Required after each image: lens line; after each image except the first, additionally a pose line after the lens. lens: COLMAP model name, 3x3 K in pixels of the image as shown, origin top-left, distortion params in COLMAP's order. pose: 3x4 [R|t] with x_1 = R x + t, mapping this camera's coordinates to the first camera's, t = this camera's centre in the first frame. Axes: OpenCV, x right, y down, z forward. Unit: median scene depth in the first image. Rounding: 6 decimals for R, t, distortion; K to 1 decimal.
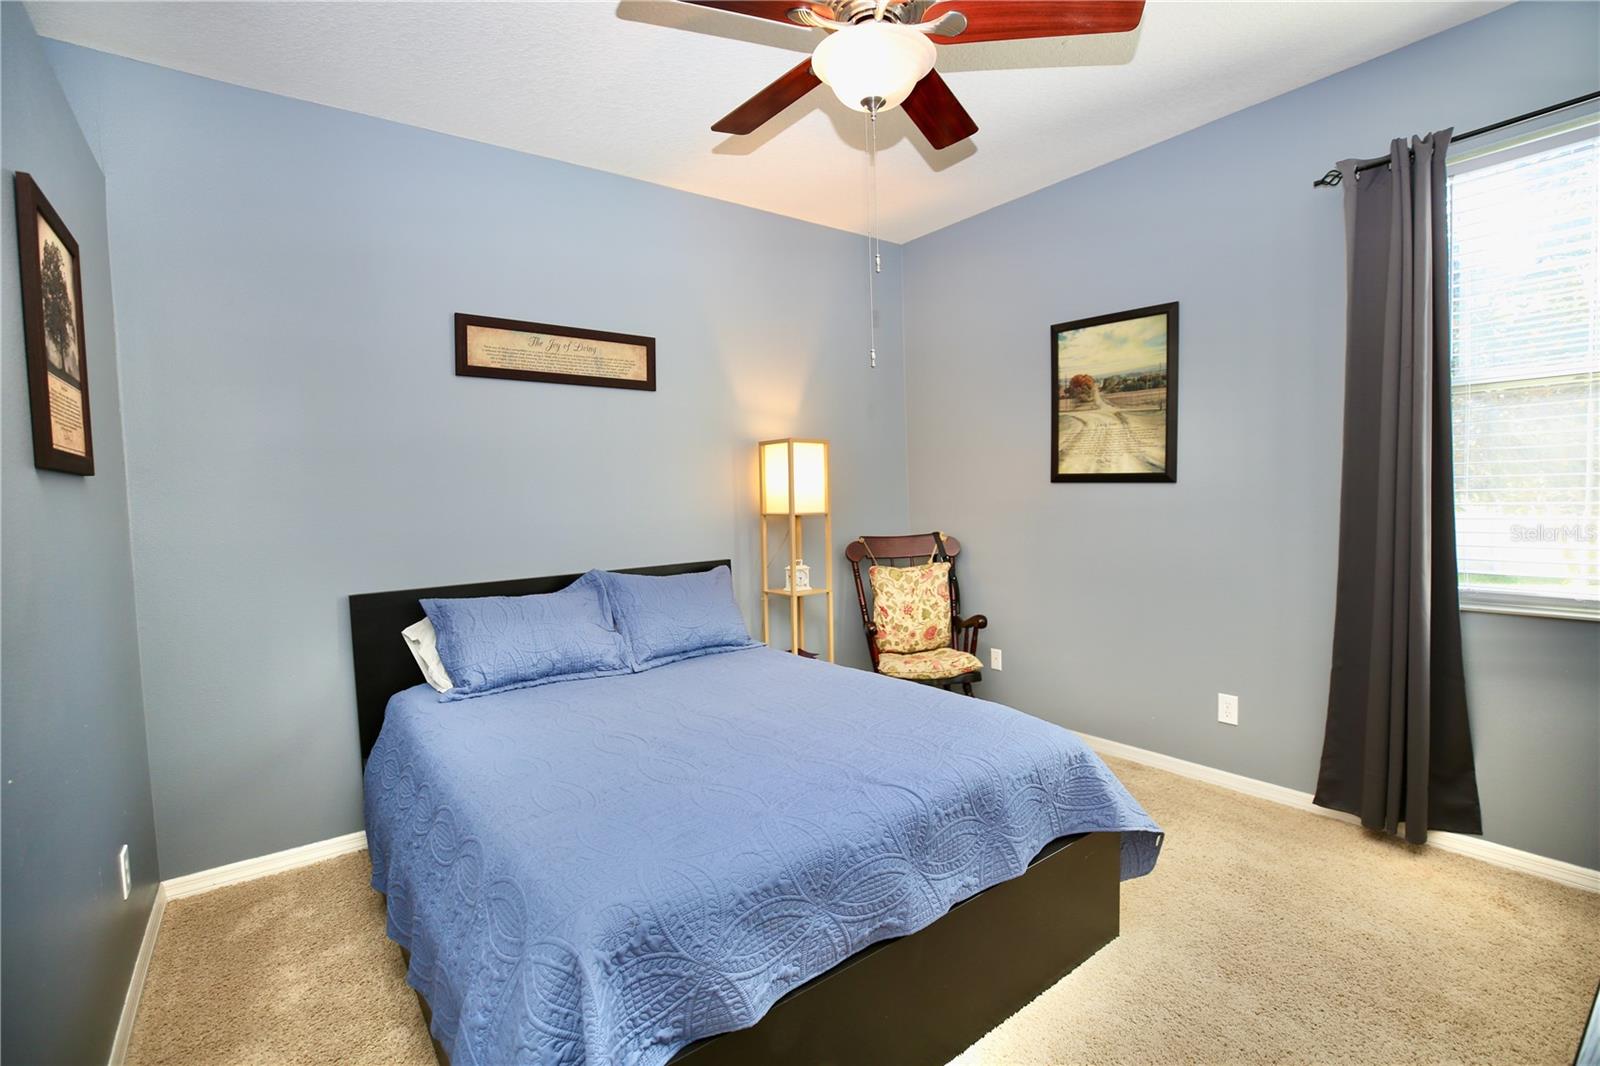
lens RADIAL K [[726.3, 0, 803.8], [0, 726.3, 528.3], [0, 0, 1]] dist [-0.046282, 0.013558]
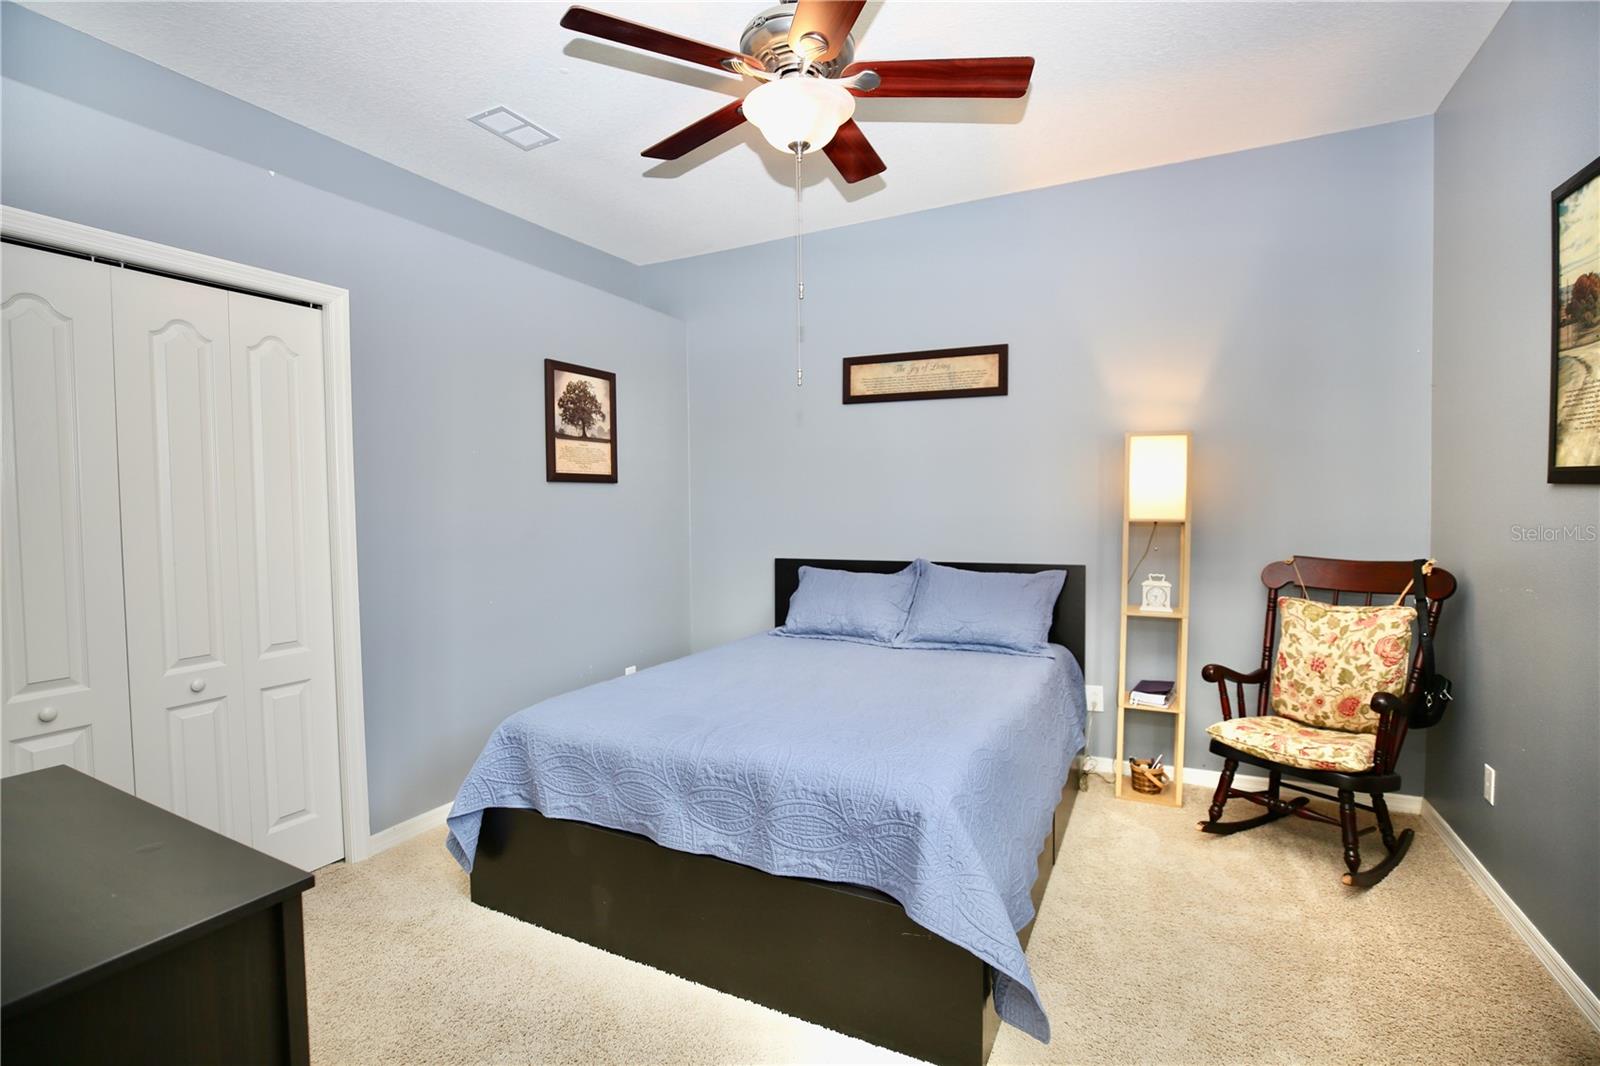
lens RADIAL K [[726.3, 0, 803.8], [0, 726.3, 528.3], [0, 0, 1]] dist [-0.046282, 0.013558]
pose [[0.438236, 0.055386, -0.897152, 0.584098], [-0.046045, 0.998173, 0.039131, -0.025059], [0.897680, 0.024160, 0.439985, 0.275623]]
